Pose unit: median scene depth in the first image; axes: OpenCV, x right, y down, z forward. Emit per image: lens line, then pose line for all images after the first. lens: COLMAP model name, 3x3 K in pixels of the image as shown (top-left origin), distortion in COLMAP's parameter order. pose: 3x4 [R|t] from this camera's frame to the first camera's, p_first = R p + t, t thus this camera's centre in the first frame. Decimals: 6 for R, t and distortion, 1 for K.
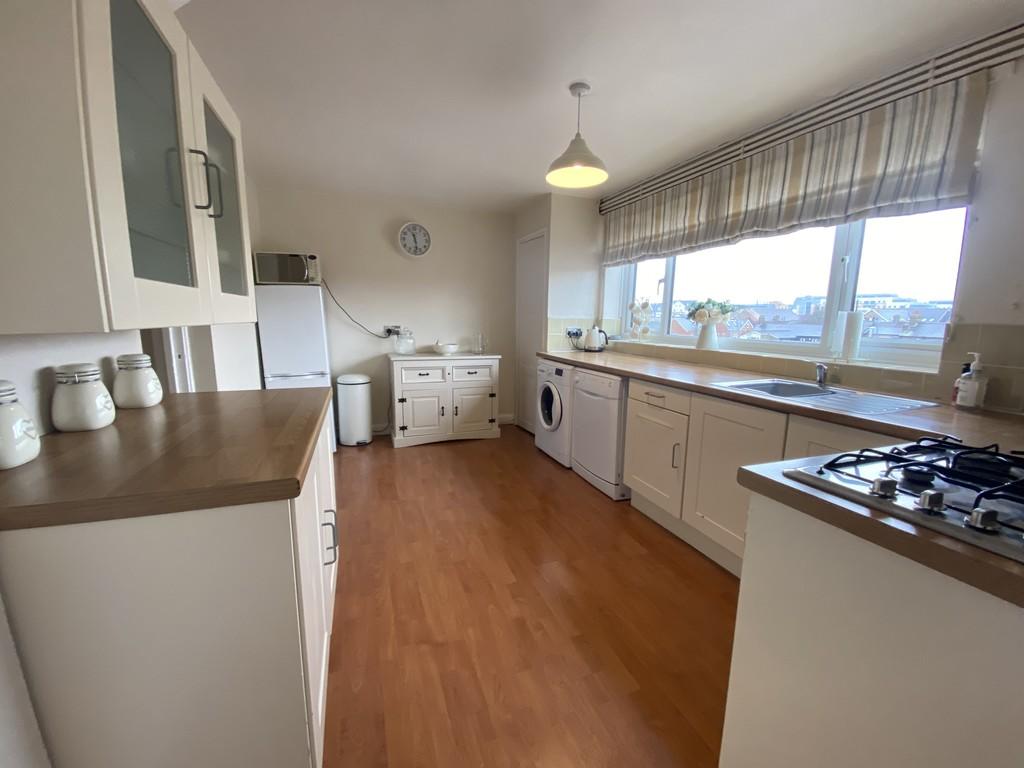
lens RADIAL K [[416.1, 0, 509.7], [0, 416.1, 391.0], [0, 0, 1]] dist [-0.001046, -0.000900]
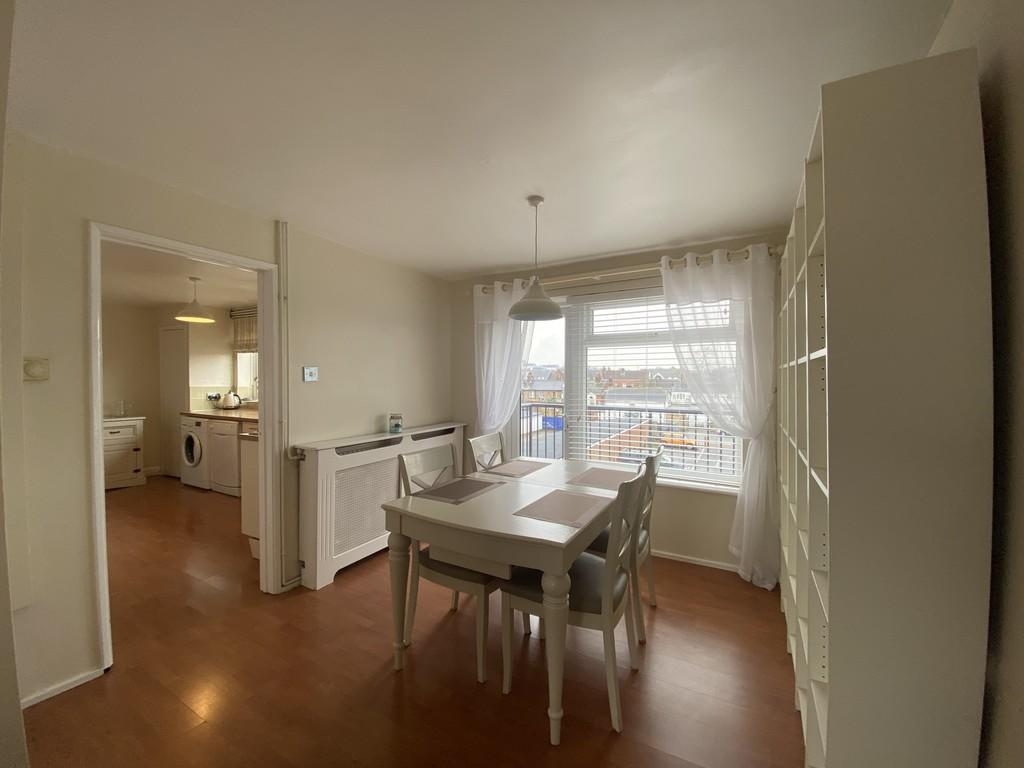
lens RADIAL K [[416.1, 0, 510.0], [0, 416.1, 384.4], [0, 0, 1]] dist [-0.001046, -0.000900]
pose [[0.763935, -0.017643, 0.645052, 0.015262], [0.119676, 0.986158, -0.114760, 0.112063], [-0.634099, 0.164866, 0.755472, -0.789172]]
